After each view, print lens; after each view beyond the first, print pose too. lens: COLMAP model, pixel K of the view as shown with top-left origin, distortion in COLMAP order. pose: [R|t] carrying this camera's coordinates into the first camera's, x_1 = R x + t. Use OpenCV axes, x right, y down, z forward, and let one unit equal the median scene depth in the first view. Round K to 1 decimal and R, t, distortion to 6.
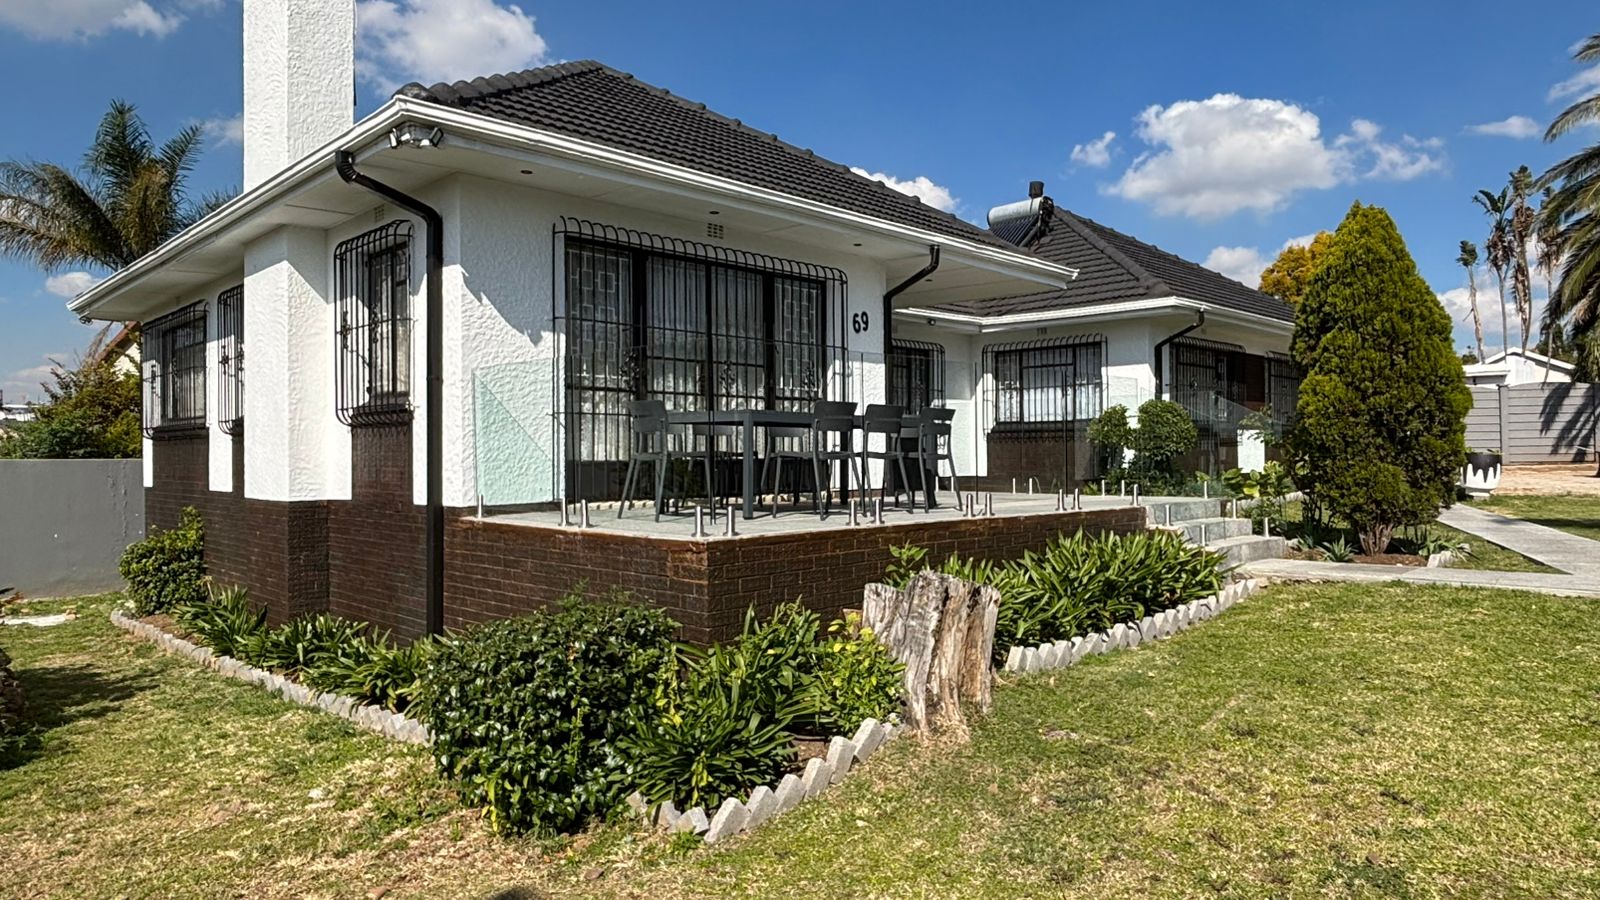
lens RADIAL K [[990.5, 0, 793.1], [0, 990.5, 445.2], [0, 0, 1]] dist [-0.004500, -0.011237]
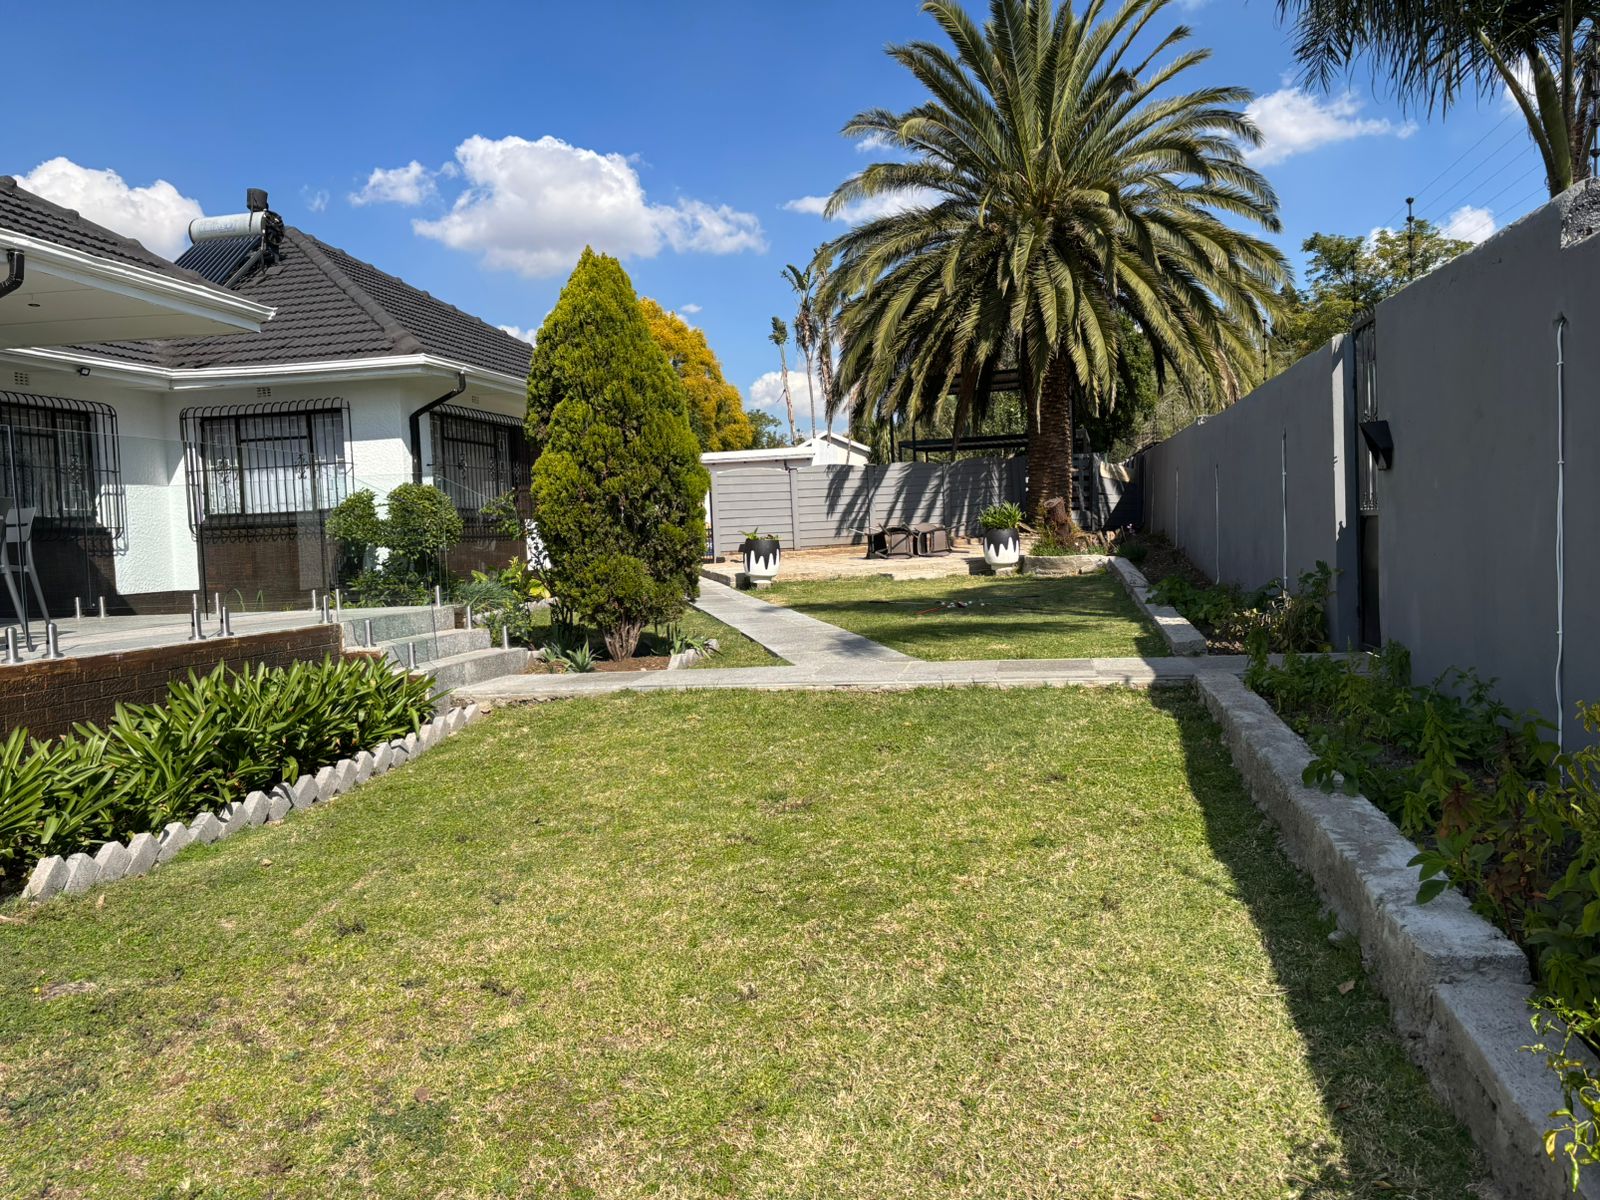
lens RADIAL K [[1194.7, 0, 801.1], [0, 1194.7, 600.2], [0, 0, 1]] dist [0.011959, -0.010993]
pose [[0.826528, -0.058419, 0.559857, 0.134154], [0.030172, 0.997768, 0.059570, -0.000180], [-0.562087, -0.032345, 0.826445, 0.038605]]
